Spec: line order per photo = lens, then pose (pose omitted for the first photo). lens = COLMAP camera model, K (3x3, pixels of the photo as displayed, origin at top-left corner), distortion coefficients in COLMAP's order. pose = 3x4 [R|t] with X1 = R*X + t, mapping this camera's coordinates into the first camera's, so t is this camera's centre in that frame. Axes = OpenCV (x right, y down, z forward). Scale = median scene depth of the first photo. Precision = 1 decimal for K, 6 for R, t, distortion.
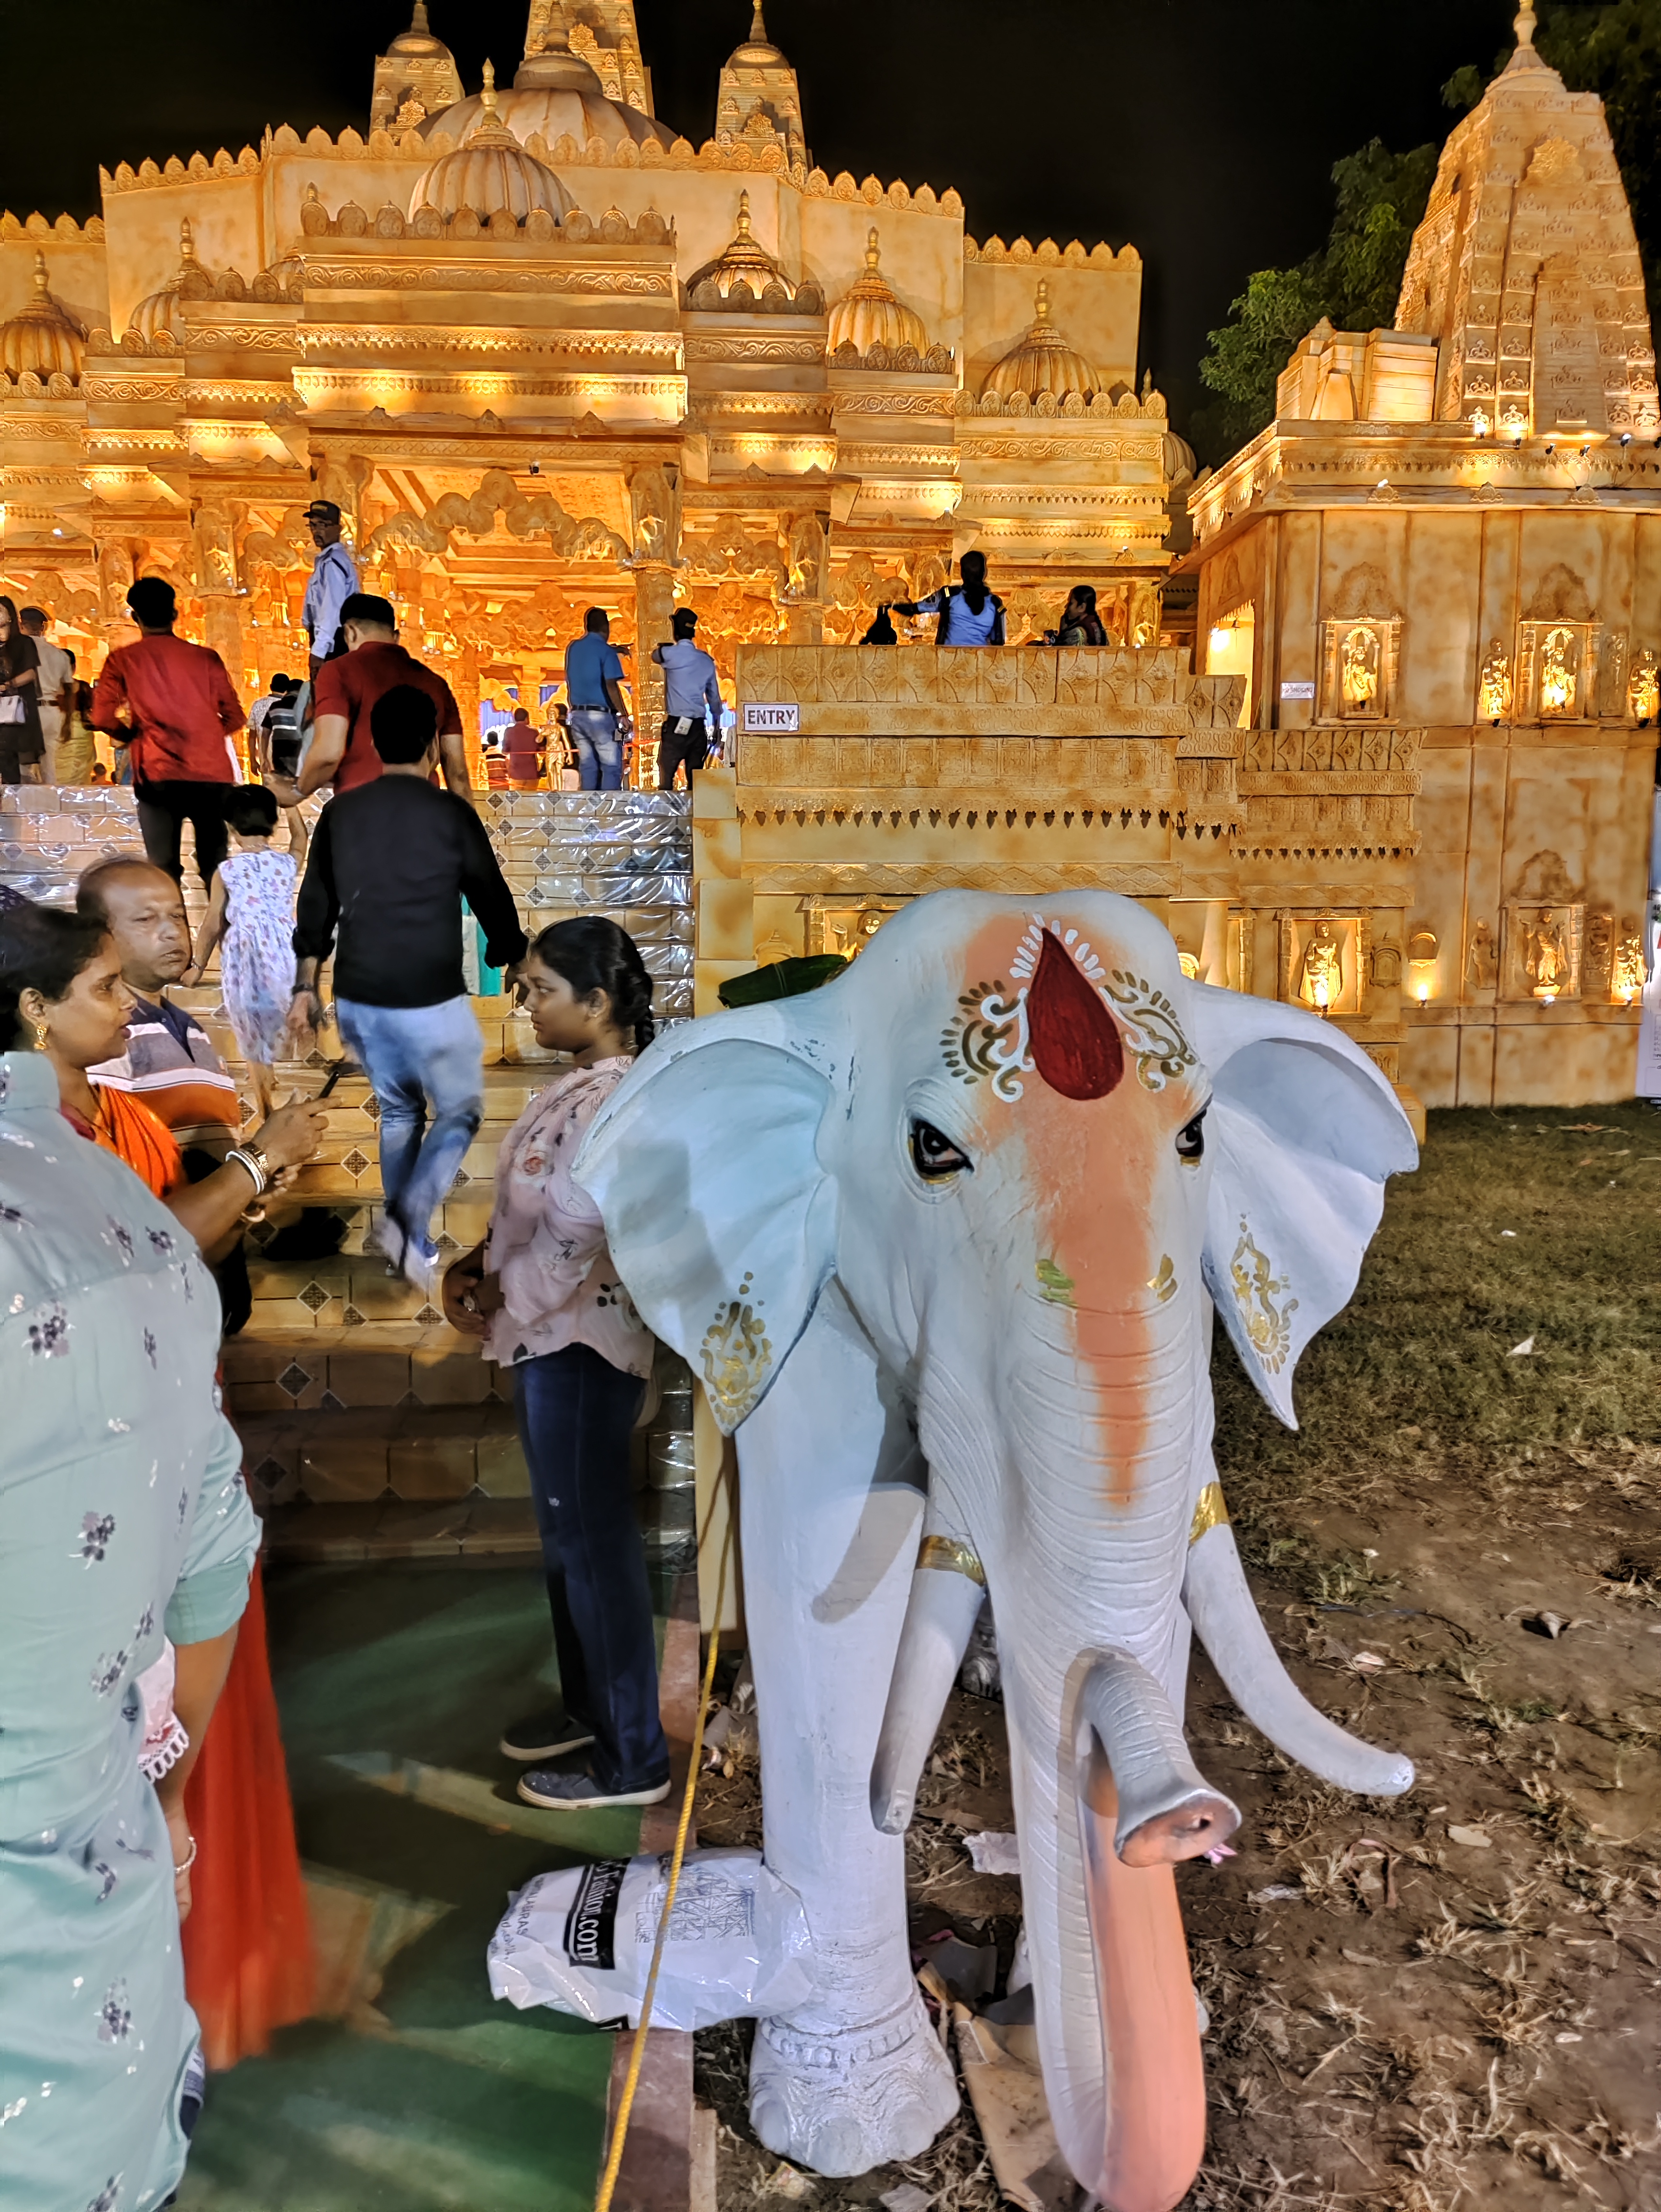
lens RADIAL K [[1626.8, 0, 845.0], [0, 1626.8, 1118.0], [0, 0, 1]] dist [0.059070, -0.066917]
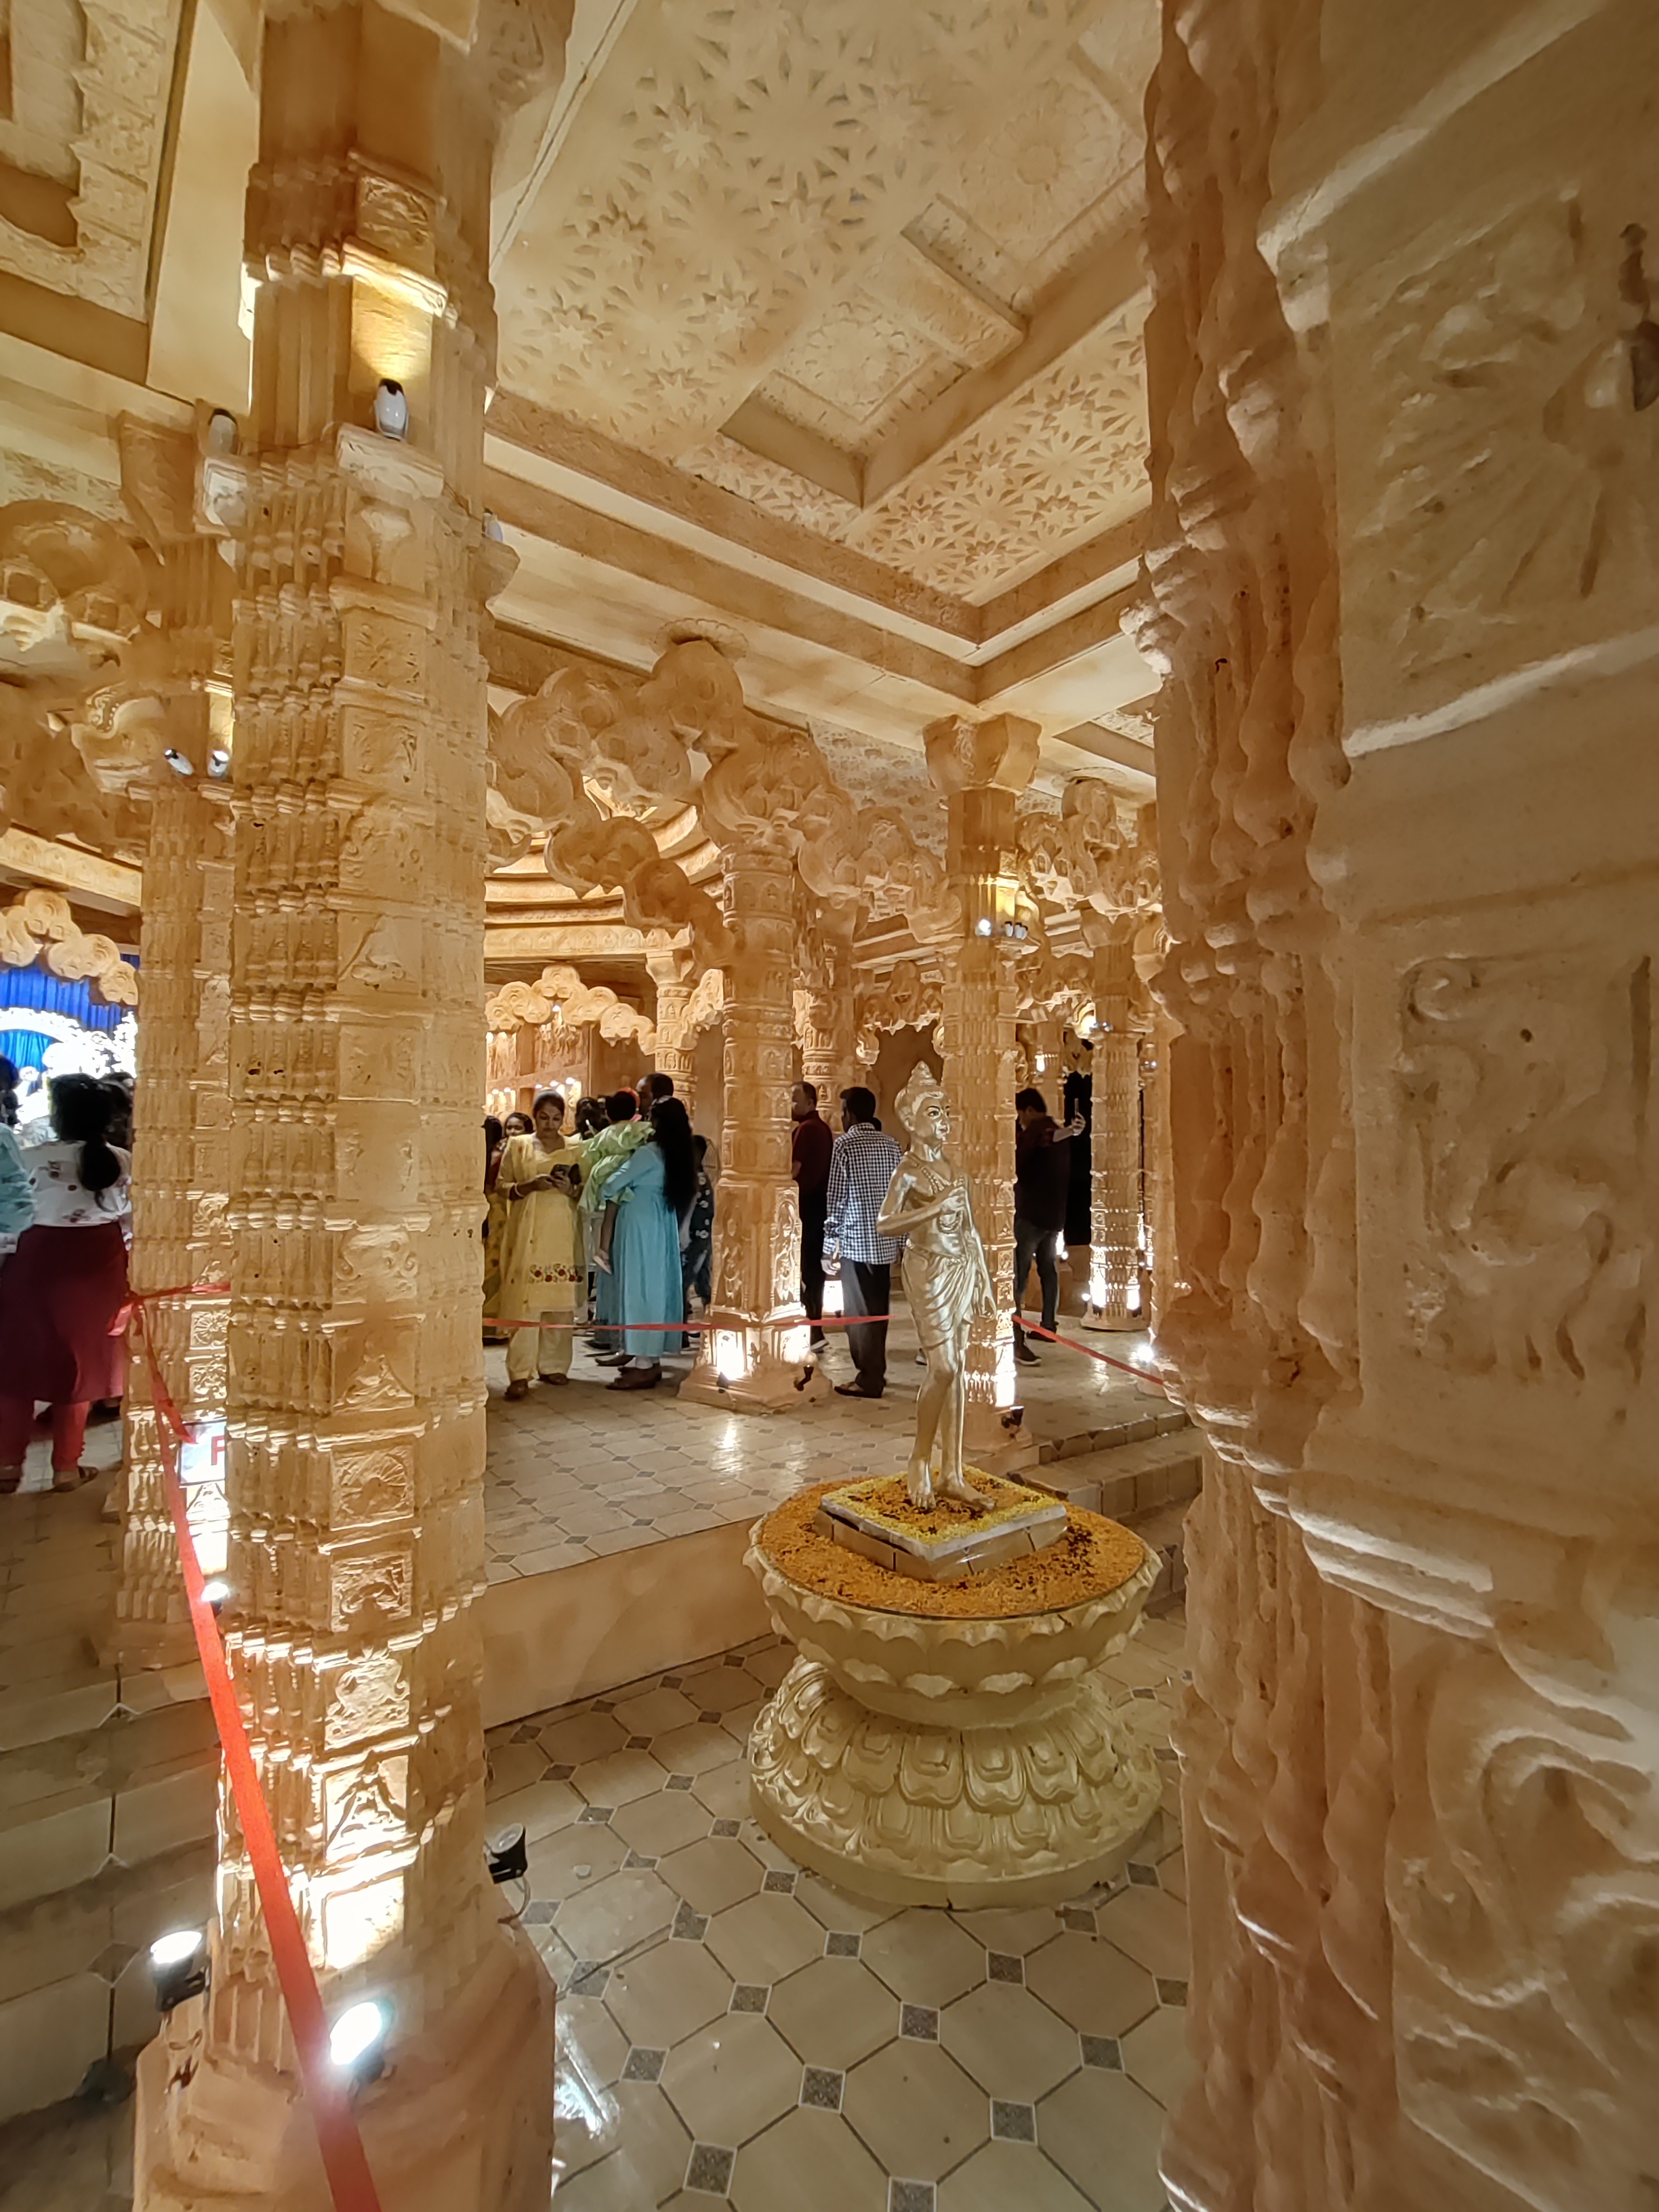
lens RADIAL K [[1001.4, 0, 844.6], [0, 1001.4, 1118.3], [0, 0, 1]] dist [-0.002066, 0.005833]
pose [[0.826242, 0.029657, 0.562534, -0.339224], [0.053550, 0.989956, -0.130844, -0.286487], [-0.560764, 0.138232, 0.816355, 1.113761]]
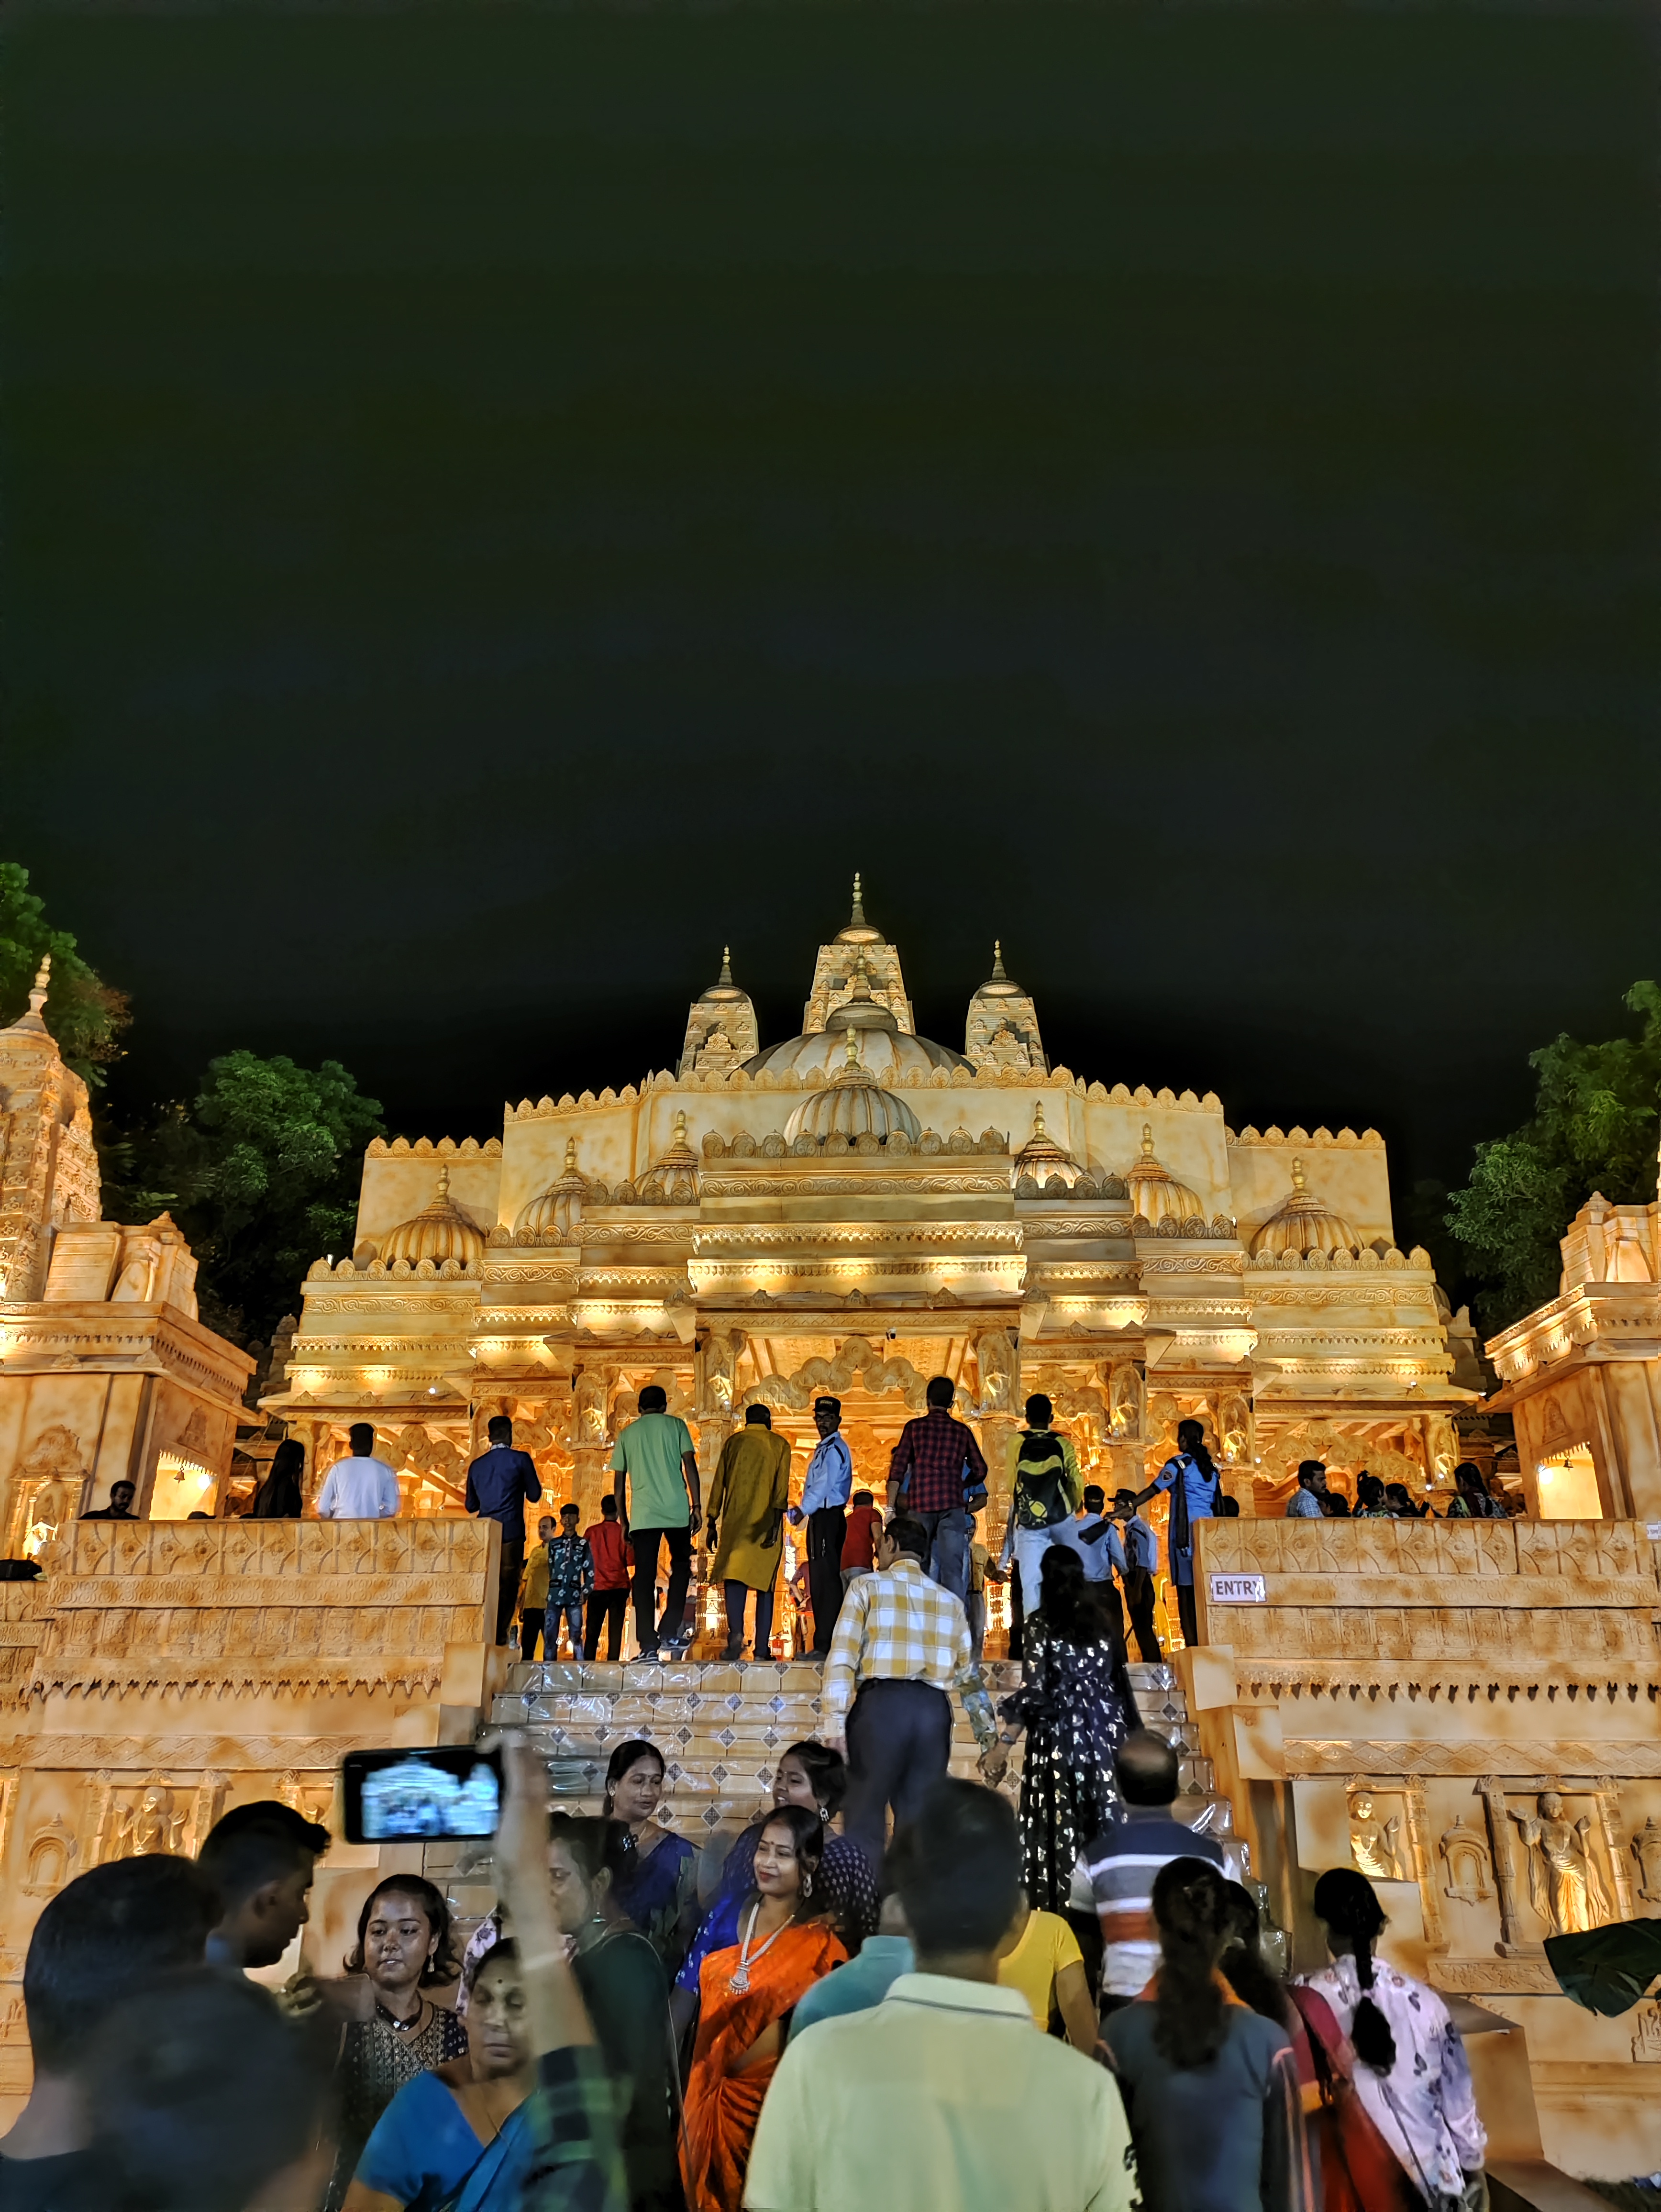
lens RADIAL K [[1626.8, 0, 836.2], [0, 1626.8, 1099.2], [0, 0, 1]] dist [0.059070, -0.066917]
pose [[0.994583, -0.035729, -0.097616, -0.112142], [-0.014331, 0.882980, -0.469191, -0.016505], [0.102957, 0.468049, 0.877685, -0.052324]]
